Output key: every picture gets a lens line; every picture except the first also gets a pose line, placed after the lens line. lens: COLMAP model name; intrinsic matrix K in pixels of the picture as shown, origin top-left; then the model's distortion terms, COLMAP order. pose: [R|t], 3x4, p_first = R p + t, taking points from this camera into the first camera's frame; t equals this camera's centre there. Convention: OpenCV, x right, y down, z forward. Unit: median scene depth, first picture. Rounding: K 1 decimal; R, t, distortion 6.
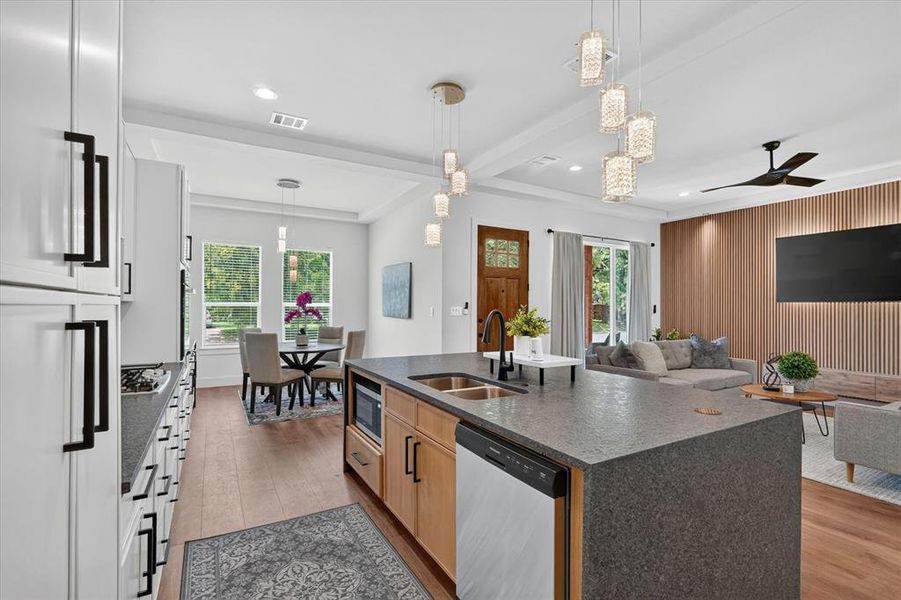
lens RADIAL K [[415.9, 0, 451.1], [0, 415.9, 302.8], [0, 0, 1]] dist [-0.019517, 0.008512]
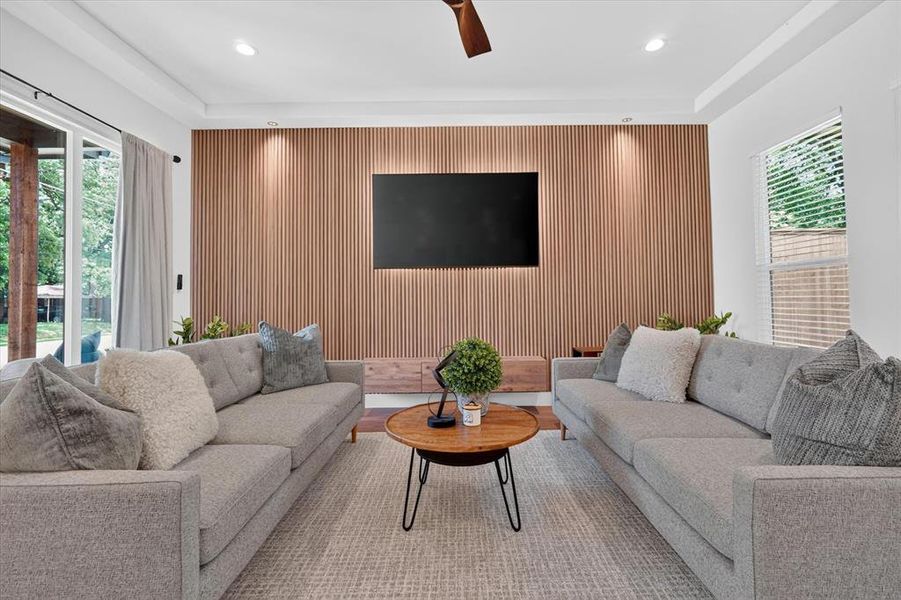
lens RADIAL K [[415.9, 0, 456.6], [0, 415.9, 288.1], [0, 0, 1]] dist [-0.019517, 0.008512]
pose [[0.496740, 0.012742, 0.867806, 0.266396], [0.007895, 0.999785, -0.019199, 0.045703], [-0.867863, 0.016388, 0.496532, 0.546284]]
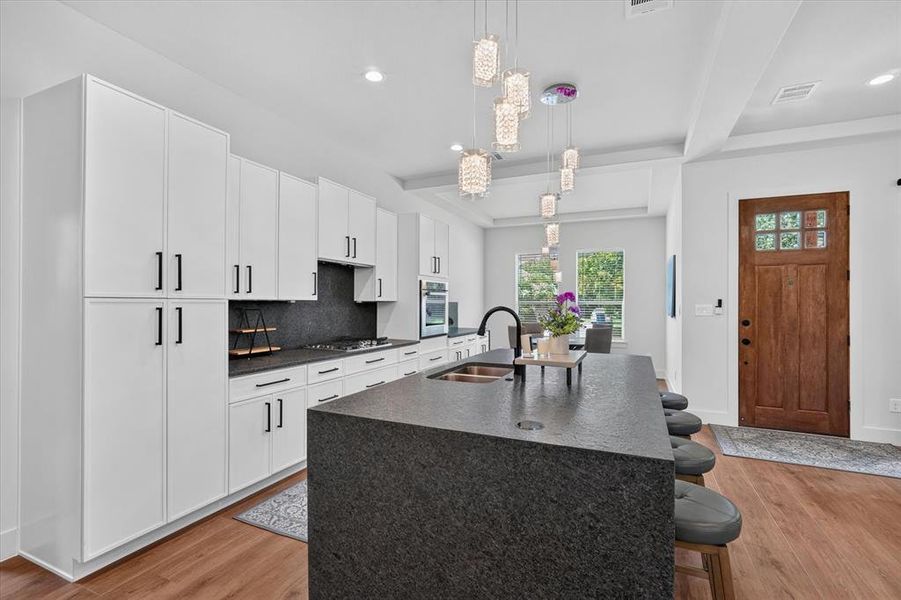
lens RADIAL K [[415.9, 0, 453.2], [0, 415.9, 302.2], [0, 0, 1]] dist [-0.019517, 0.008512]
pose [[0.588837, -0.007106, -0.808221, 0.357415], [0.005521, 0.999973, -0.004769, 0.004856], [0.808233, -0.001654, 0.588860, 0.109262]]
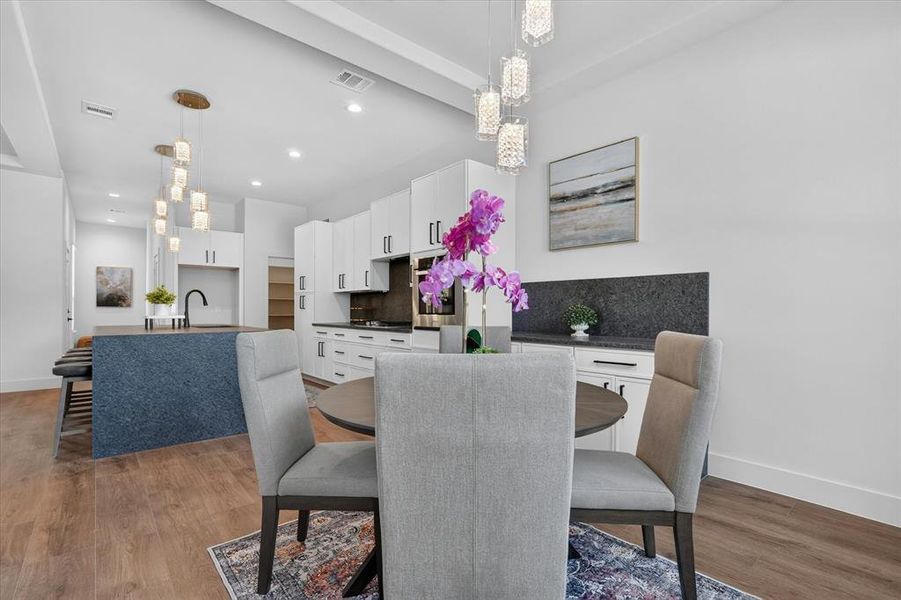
lens RADIAL K [[415.9, 0, 456.8], [0, 415.9, 310.6], [0, 0, 1]] dist [-0.019517, 0.008512]
pose [[-0.980281, -0.007954, -0.197450, -0.282860], [-0.007004, 0.999960, -0.005508, 0.047782], [0.197486, -0.004017, -0.980297, 1.249478]]
